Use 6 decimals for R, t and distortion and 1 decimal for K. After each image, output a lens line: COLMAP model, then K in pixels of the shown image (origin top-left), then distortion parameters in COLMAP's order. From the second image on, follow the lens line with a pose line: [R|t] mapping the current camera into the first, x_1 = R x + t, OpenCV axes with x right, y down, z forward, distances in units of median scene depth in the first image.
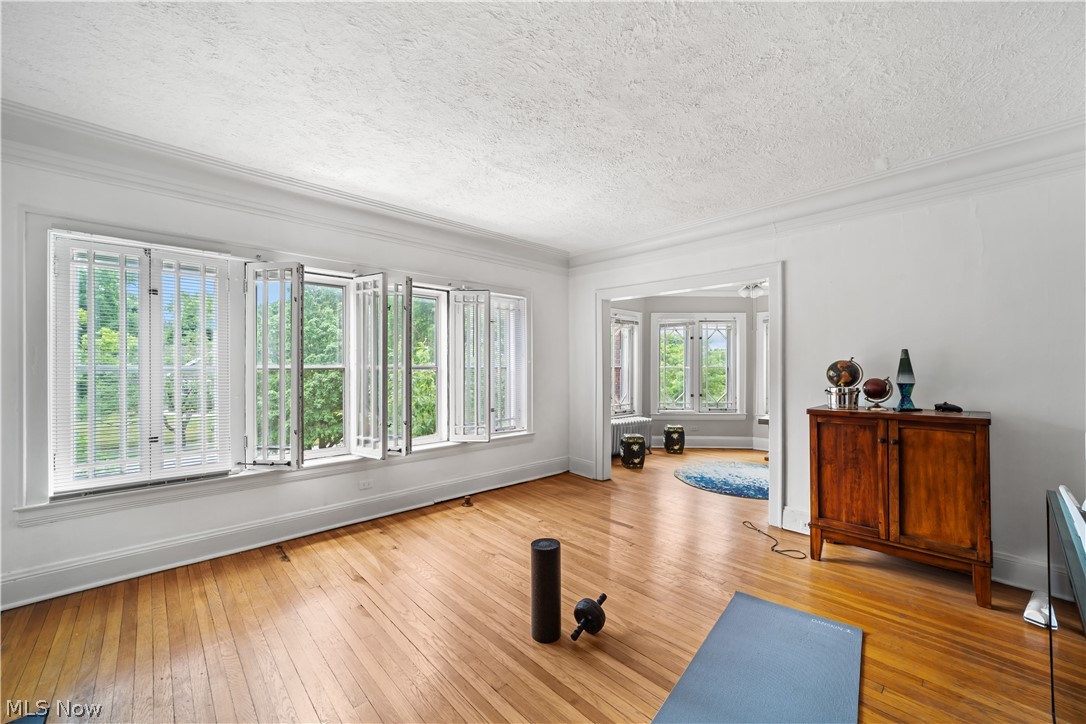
lens RADIAL K [[425.5, 0, 546.6], [0, 425.5, 367.3], [0, 0, 1]] dist [0.000546, 0.001473]
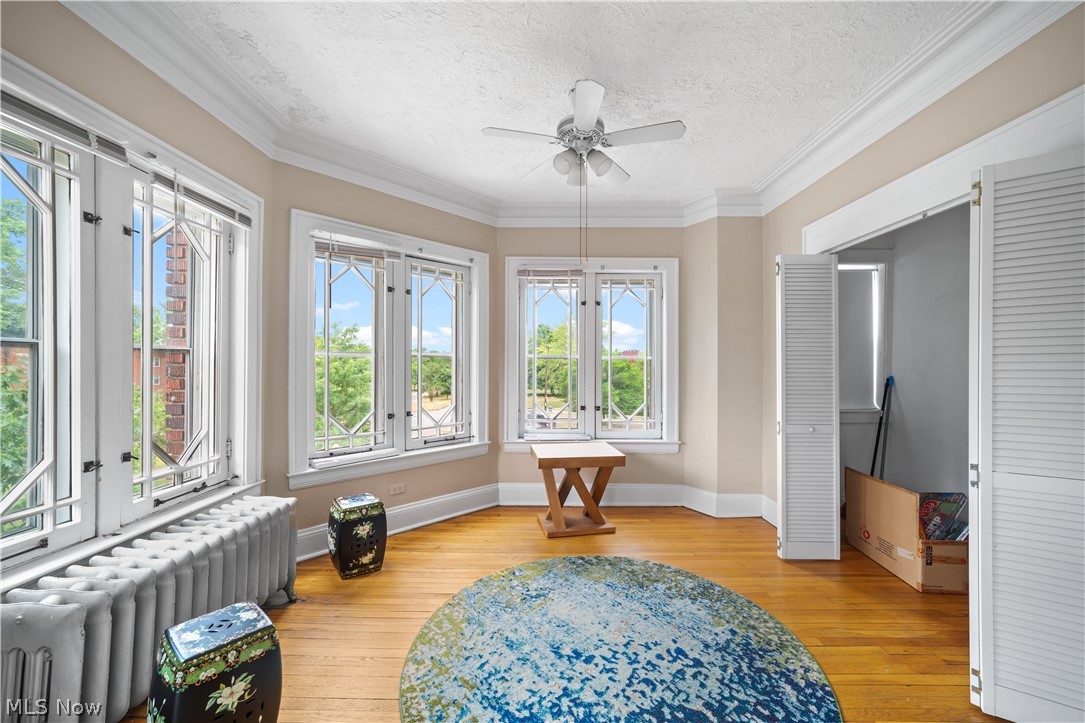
lens RADIAL K [[425.1, 0, 540.1], [0, 425.1, 362.8], [0, 0, 1]] dist [0.000546, 0.001473]
pose [[0.691836, 0.002197, 0.722052, 0.129030], [-0.001944, 0.999997, -0.001181, 0.009582], [-0.722052, -0.000587, 0.691838, 0.592864]]
